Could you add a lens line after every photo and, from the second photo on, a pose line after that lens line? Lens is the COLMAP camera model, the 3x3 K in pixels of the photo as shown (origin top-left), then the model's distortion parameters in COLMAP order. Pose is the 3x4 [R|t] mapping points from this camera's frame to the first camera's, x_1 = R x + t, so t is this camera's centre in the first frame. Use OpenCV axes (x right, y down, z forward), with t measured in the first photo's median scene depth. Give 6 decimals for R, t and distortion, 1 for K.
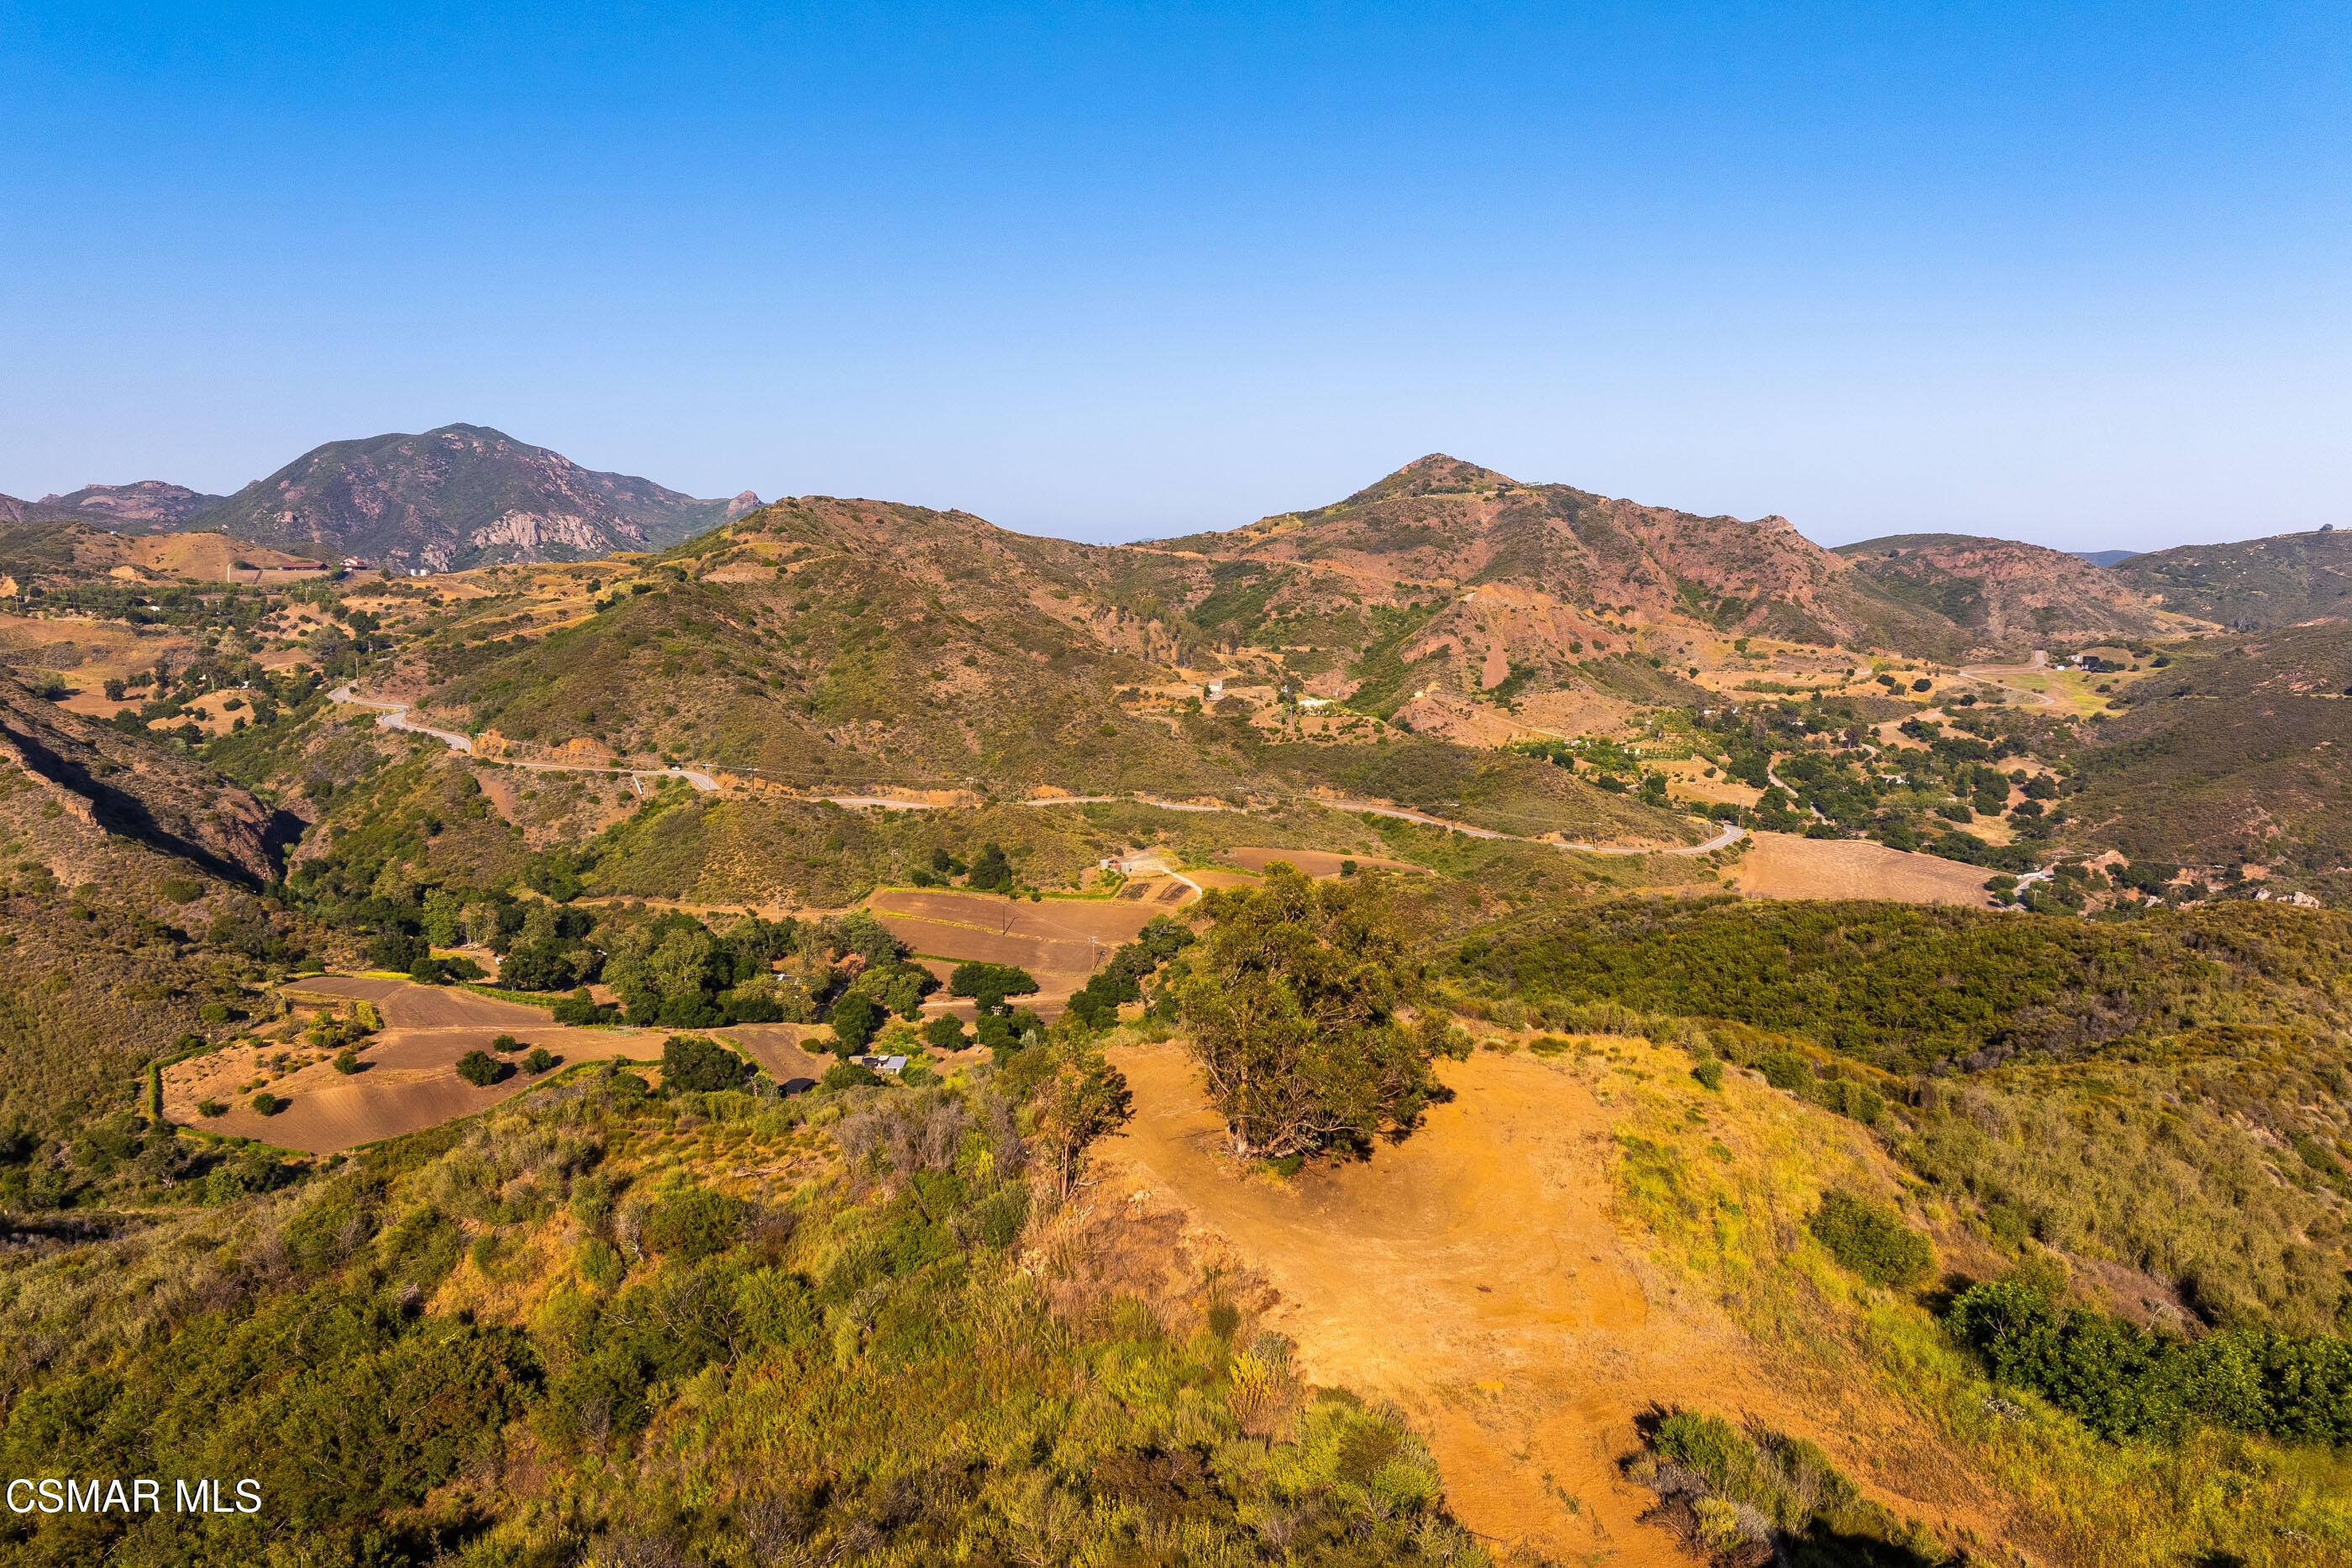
lens RADIAL K [[1662.7, 0, 1188.7], [0, 1662.7, 815.0], [0, 0, 1]] dist [-0.015057, -0.056205]
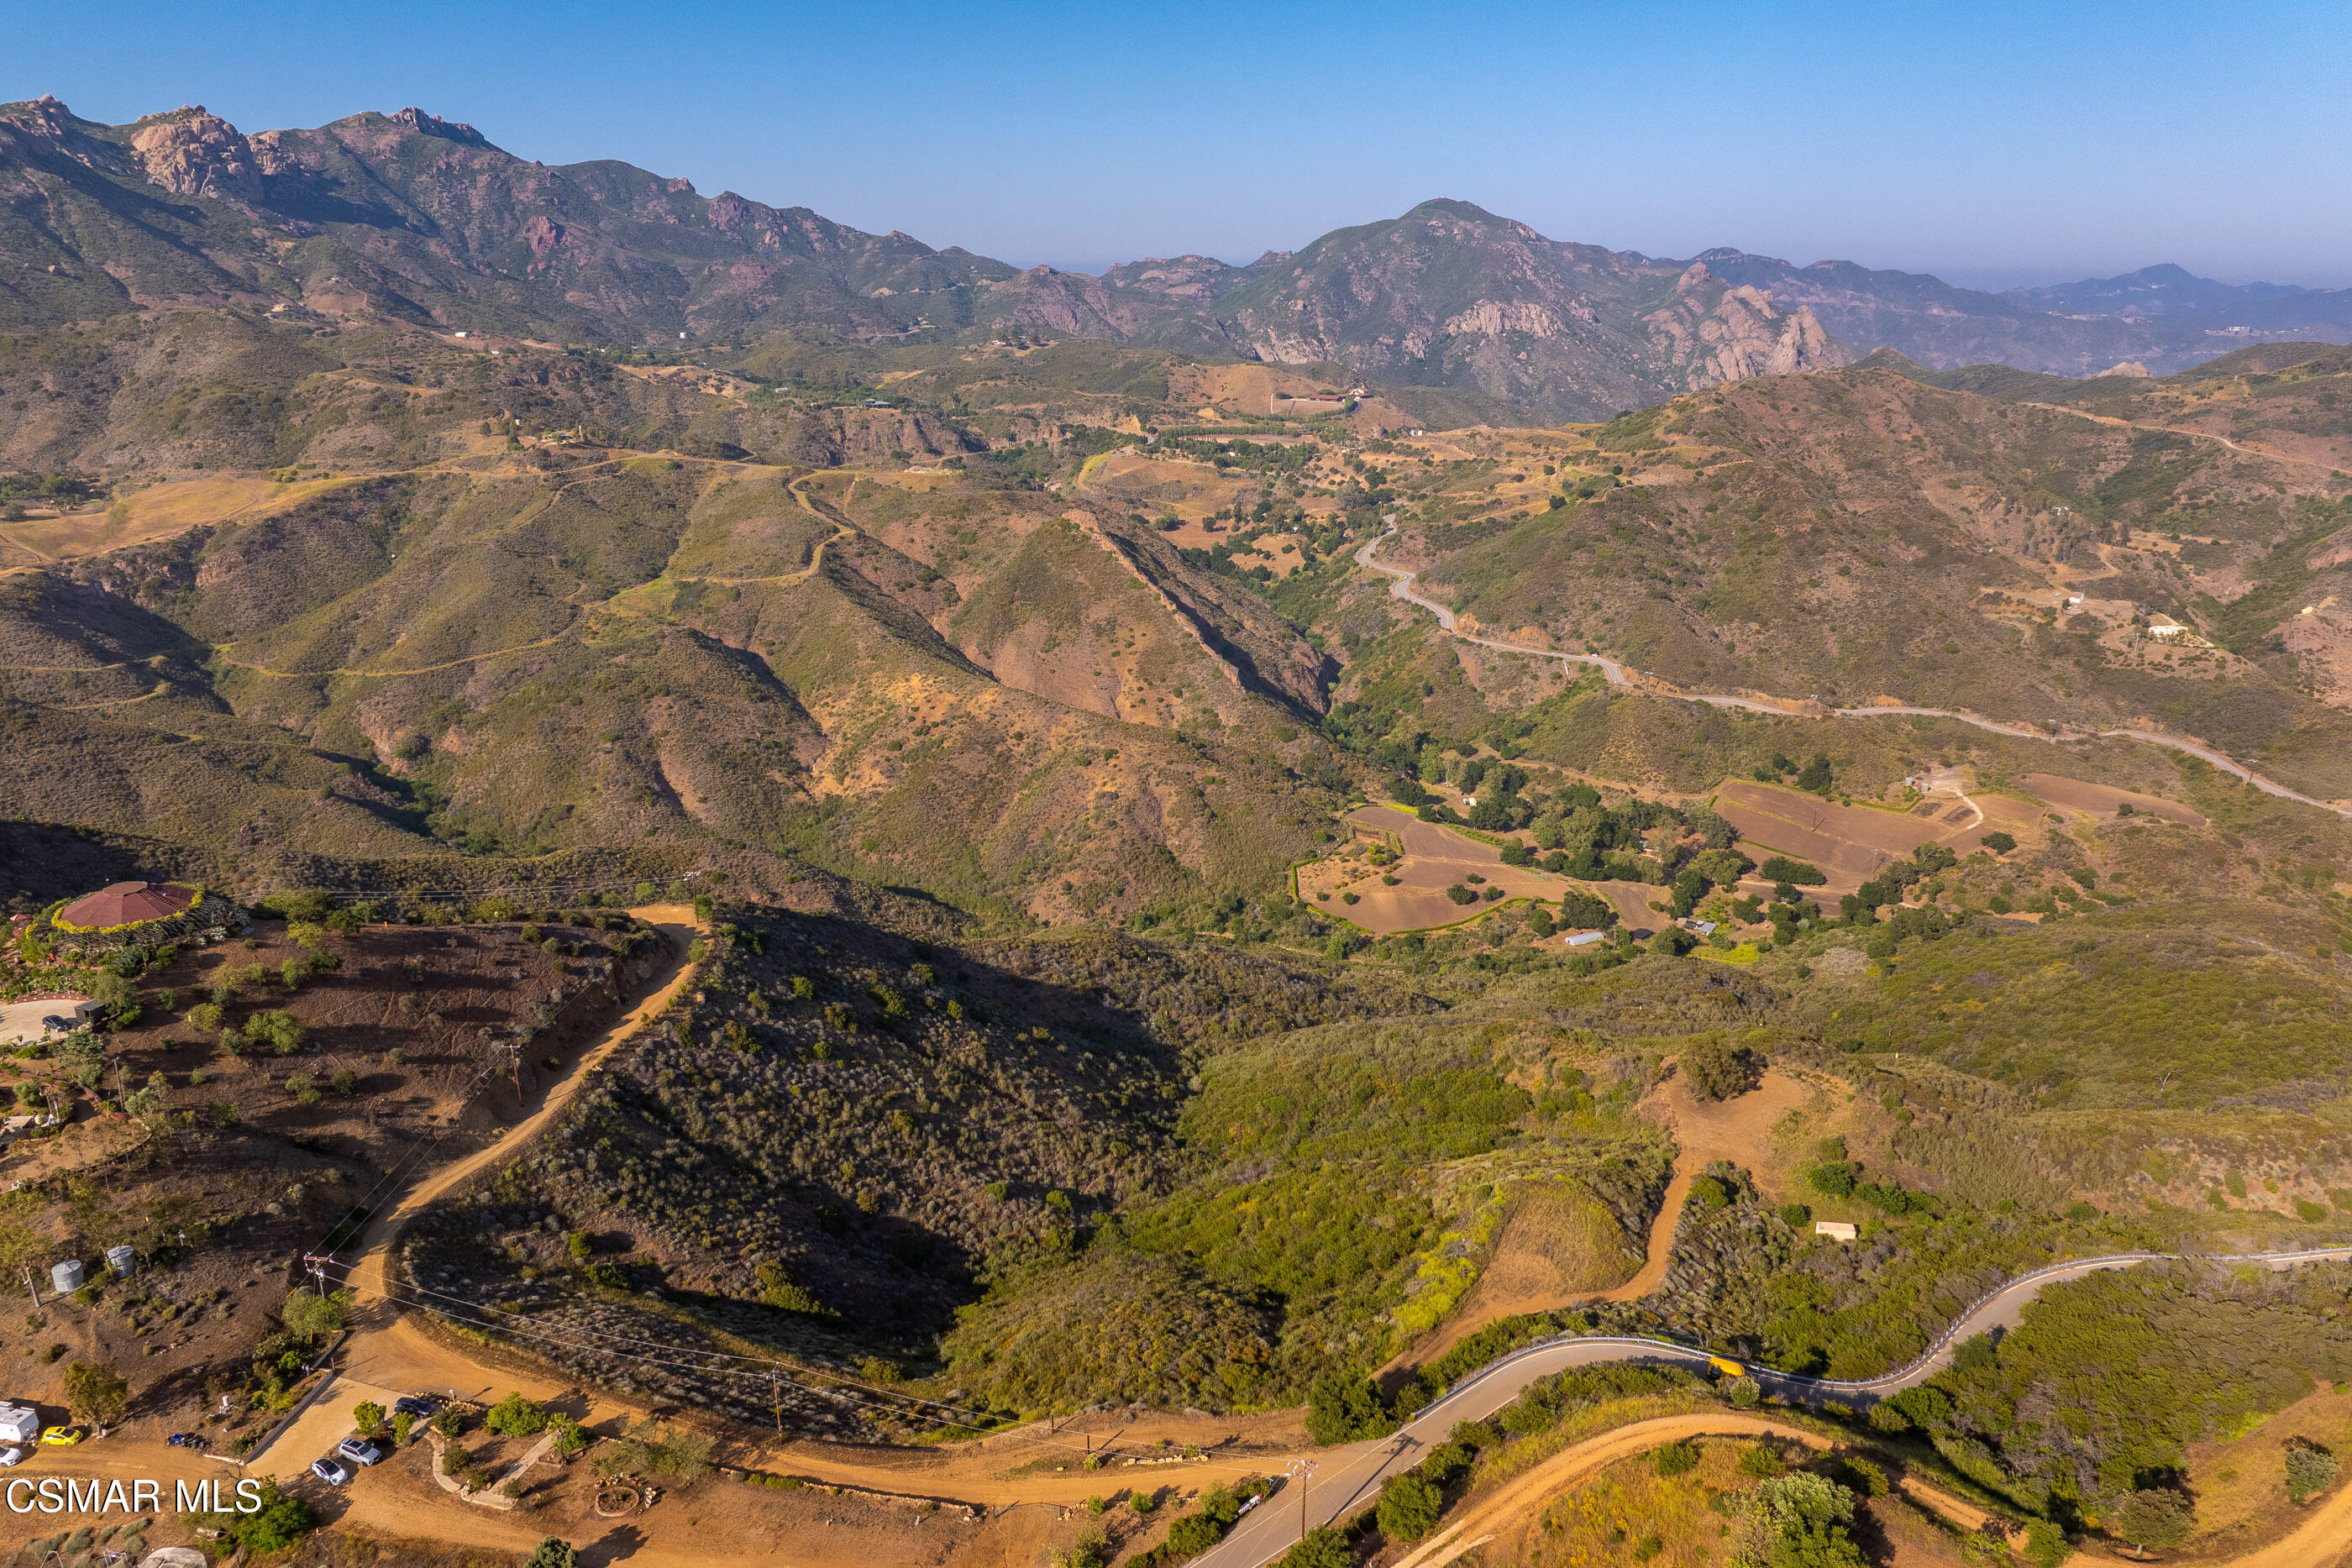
lens RADIAL K [[1662.7, 0, 1188.7], [0, 1662.7, 815.0], [0, 0, 1]] dist [-0.015057, -0.056205]
pose [[0.856151, 0.156646, -0.492410, 0.064278], [-0.073255, 0.980112, 0.184427, -0.084423], [0.511507, -0.121826, 0.850599, -0.228524]]
